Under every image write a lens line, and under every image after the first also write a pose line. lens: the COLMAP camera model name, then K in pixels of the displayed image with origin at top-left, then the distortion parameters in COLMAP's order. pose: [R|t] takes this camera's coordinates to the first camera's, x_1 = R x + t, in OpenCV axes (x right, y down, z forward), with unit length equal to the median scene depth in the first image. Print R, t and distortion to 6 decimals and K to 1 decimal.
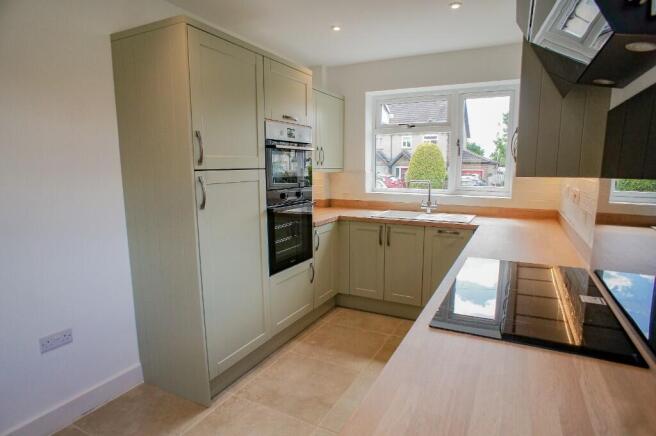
lens RADIAL K [[366.6, 0, 328.0], [0, 366.6, 218.0], [0, 0, 1]] dist [-0.002172, -0.000132]
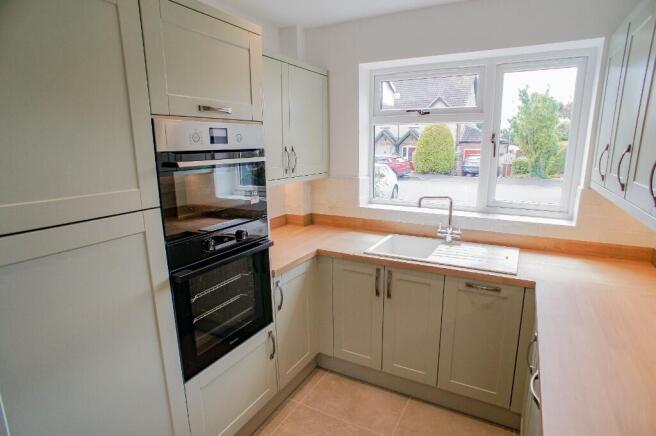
lens RADIAL K [[355.2, 0, 328.0], [0, 355.2, 218.0], [0, 0, 1]] dist [-0.019161, -0.000259]
pose [[0.999681, -0.004644, -0.024840, 0.065226], [0.006314, 0.997695, 0.067559, -0.106478], [0.024469, -0.067694, 0.997406, 0.336830]]
